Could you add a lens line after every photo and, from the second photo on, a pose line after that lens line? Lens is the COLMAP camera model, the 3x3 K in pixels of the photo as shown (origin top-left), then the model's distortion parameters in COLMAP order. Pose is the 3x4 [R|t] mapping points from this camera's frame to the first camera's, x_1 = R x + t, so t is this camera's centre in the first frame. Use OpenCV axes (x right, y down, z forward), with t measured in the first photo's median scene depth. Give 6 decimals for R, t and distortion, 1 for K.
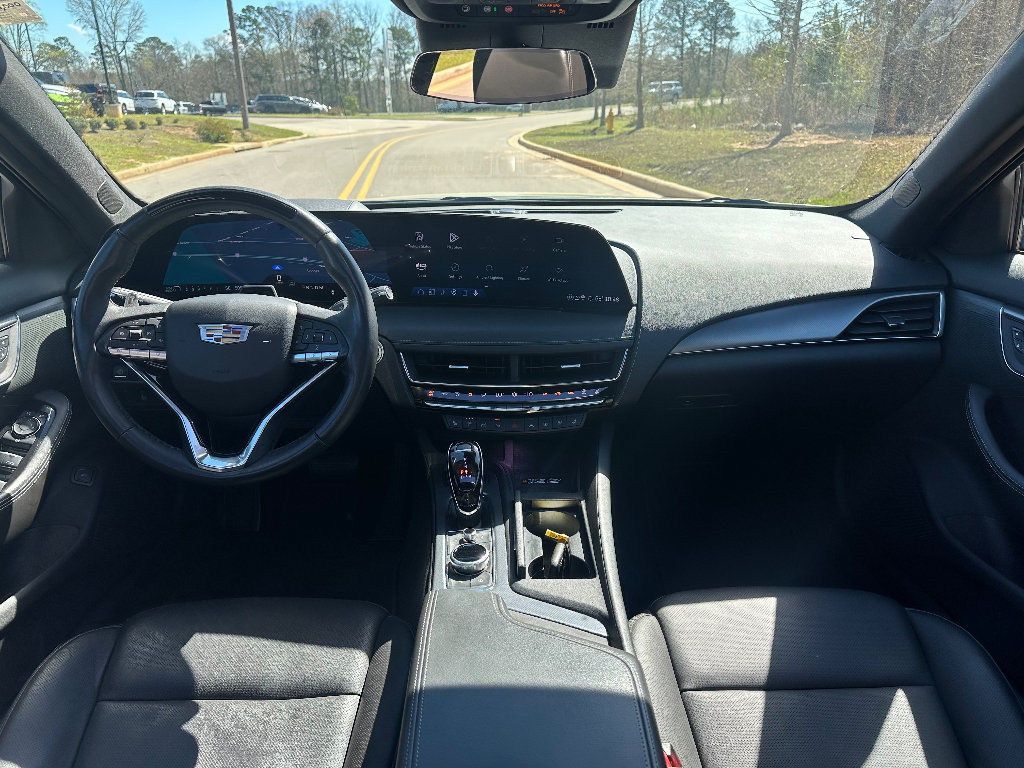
lens RADIAL K [[729.6, 0, 513.7], [0, 729.6, 388.6], [0, 0, 1]] dist [0.041222, -0.052117]
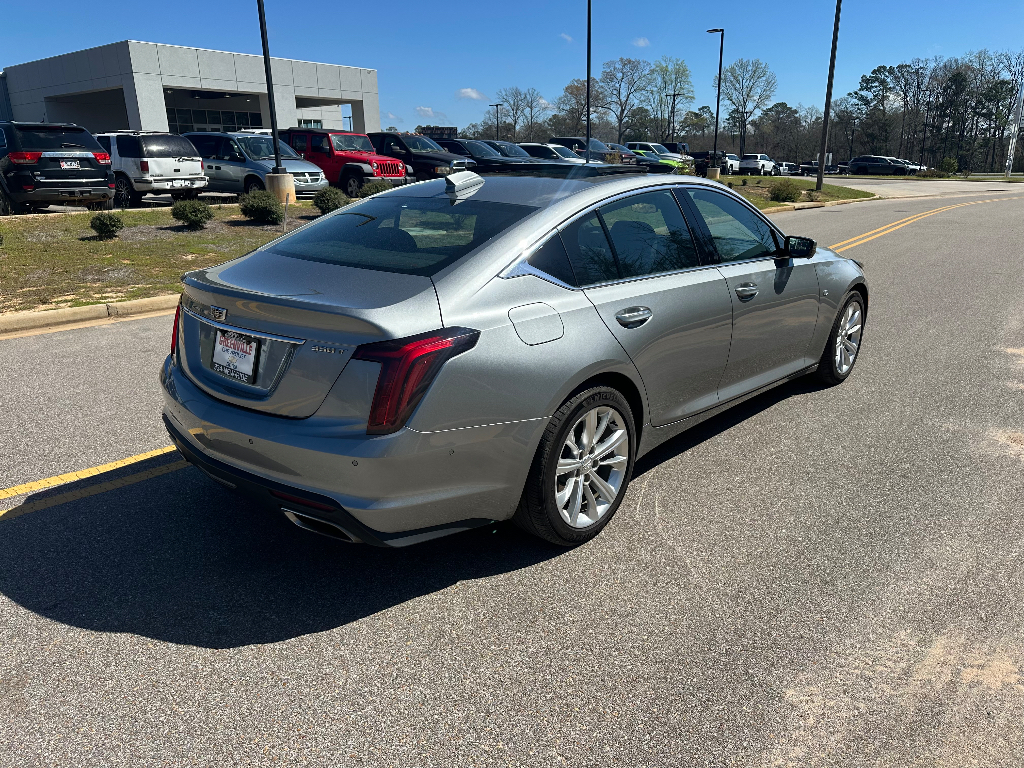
lens RADIAL K [[720.3, 0, 509.3], [0, 720.3, 401.4], [0, 0, 1]] dist [0.012645, -0.038719]
pose [[0.727629, 0.213158, -0.652012, 1.131188], [-0.245025, 0.968554, 0.043202, 0.358082], [0.640718, 0.128325, 0.756977, -1.253652]]
